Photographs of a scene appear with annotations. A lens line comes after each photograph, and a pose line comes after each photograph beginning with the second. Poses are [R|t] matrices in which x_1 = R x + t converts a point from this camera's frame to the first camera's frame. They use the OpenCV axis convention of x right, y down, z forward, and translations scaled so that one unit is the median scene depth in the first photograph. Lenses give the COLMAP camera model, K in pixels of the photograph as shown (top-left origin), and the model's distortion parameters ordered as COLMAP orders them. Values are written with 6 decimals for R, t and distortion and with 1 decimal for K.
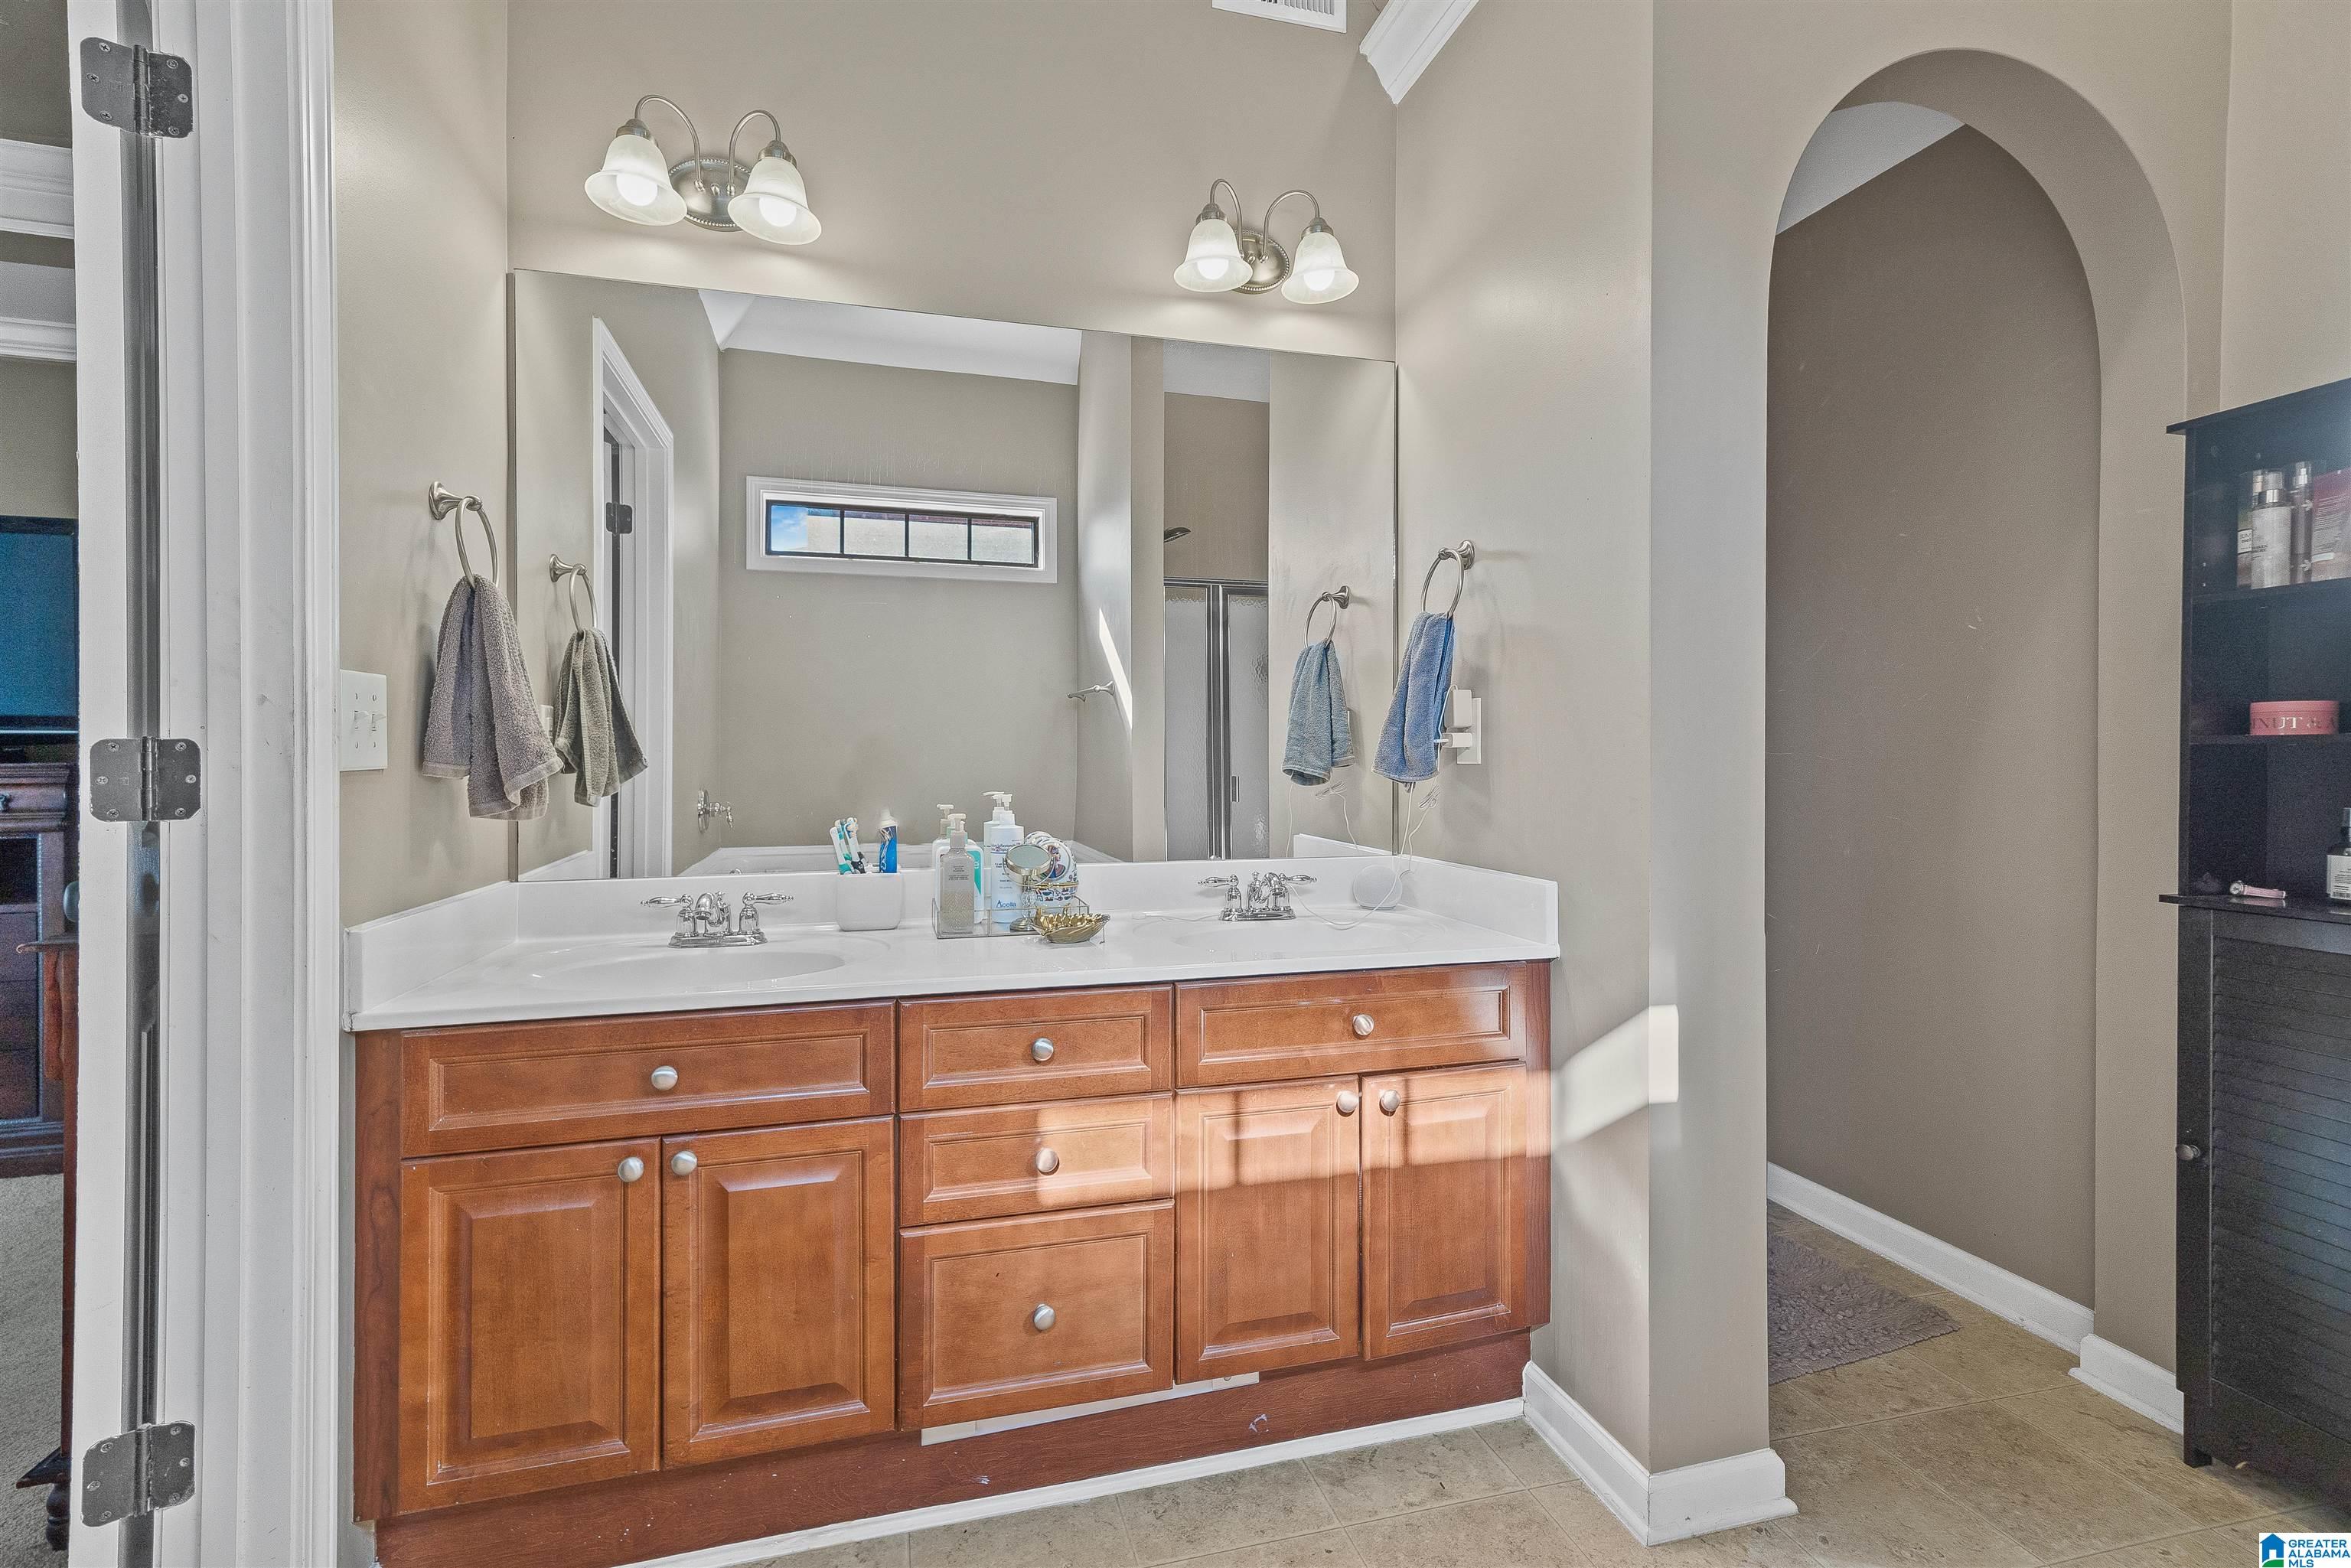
lens RADIAL K [[1043.0, 0, 1179.6], [0, 1043.0, 765.8], [0, 0, 1]] dist [-0.001574, 0.005699]
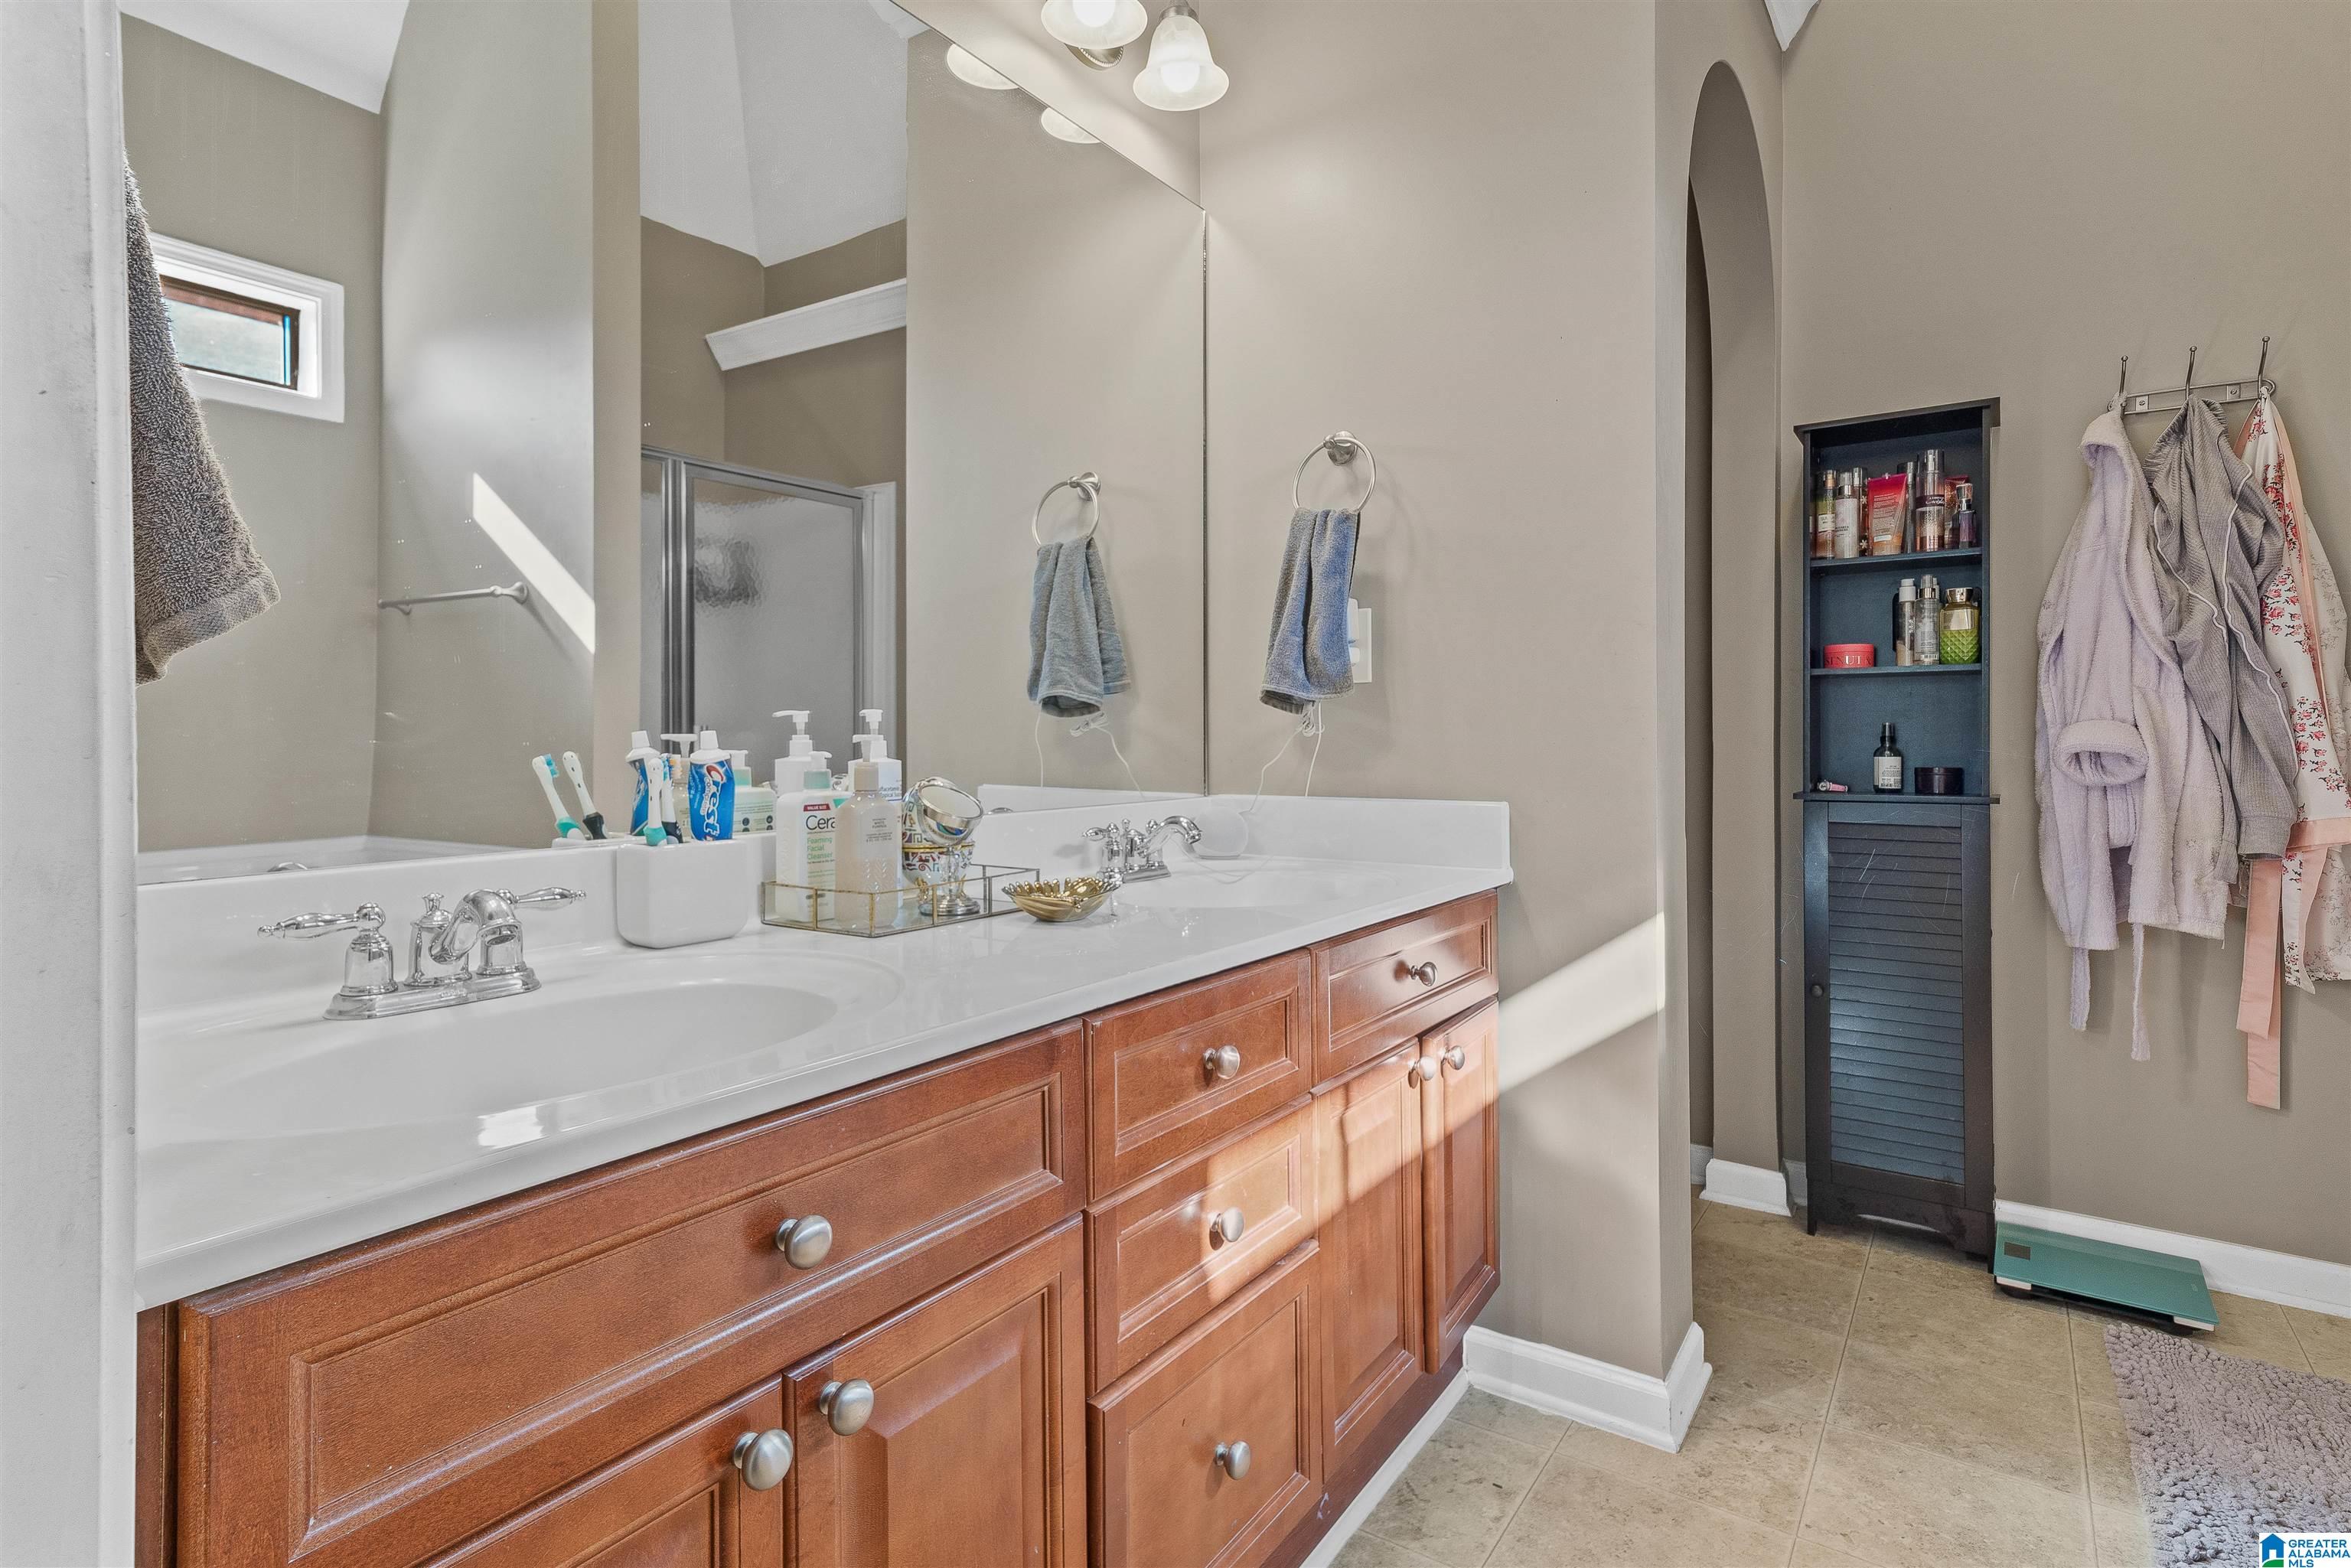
lens RADIAL K [[1191.2, 0, 1189.6], [0, 1191.2, 744.6], [0, 0, 1]] dist [0.011504, 0.000529]
pose [[0.763683, -0.006137, 0.645562, -0.558968], [0.007189, 0.999974, 0.001003, 0.056454], [-0.645551, 0.003875, 0.763707, 0.367546]]
